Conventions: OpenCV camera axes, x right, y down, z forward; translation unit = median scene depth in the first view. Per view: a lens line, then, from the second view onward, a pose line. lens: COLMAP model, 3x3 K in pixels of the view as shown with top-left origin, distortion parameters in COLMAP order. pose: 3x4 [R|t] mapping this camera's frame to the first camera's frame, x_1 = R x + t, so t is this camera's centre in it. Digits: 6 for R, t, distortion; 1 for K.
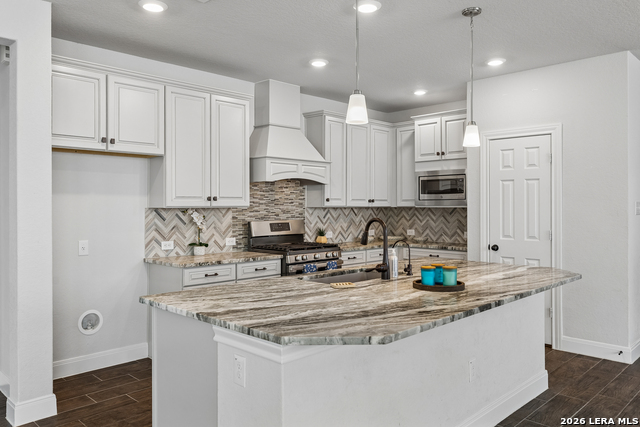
lens RADIAL K [[489.6, 0, 307.3], [0, 489.6, 208.1], [0, 0, 1]] dist [0.013484, -0.007540]
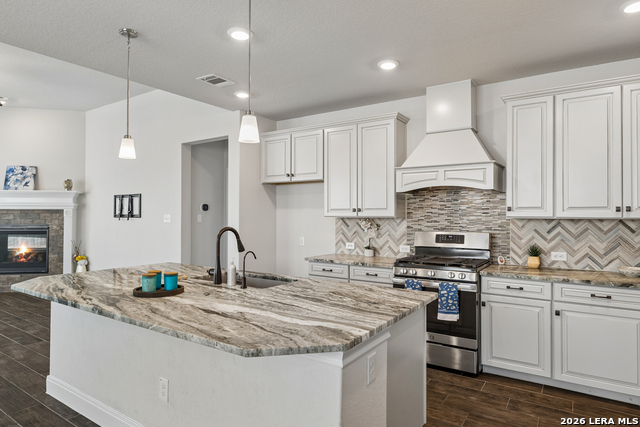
lens RADIAL K [[387.5, 0, 319.9], [0, 387.5, 211.6], [0, 0, 1]] dist [-0.005465, -0.001032]
pose [[0.189018, -0.008554, -0.981936, 0.615055], [-0.007590, 0.999919, -0.010171, -0.004191], [0.981944, 0.009375, 0.188938, 0.615447]]
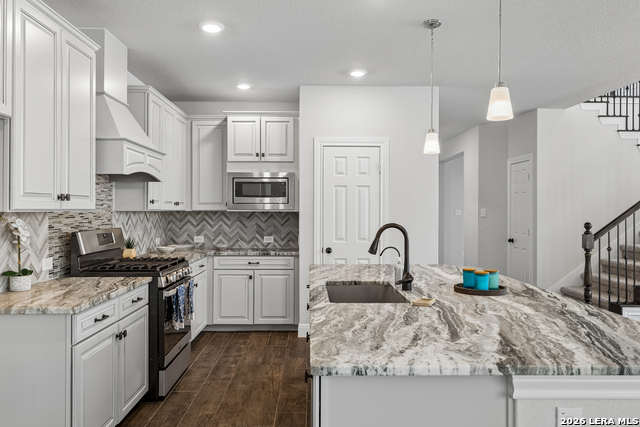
lens RADIAL K [[489.6, 0, 318.0], [0, 489.6, 209.4], [0, 0, 1]] dist [0.013484, -0.007540]
pose [[0.688451, 0.004532, 0.725269, -0.358331], [-0.000961, 0.999985, -0.005336, -0.000624], [-0.725282, 0.002976, 0.688445, 0.281844]]
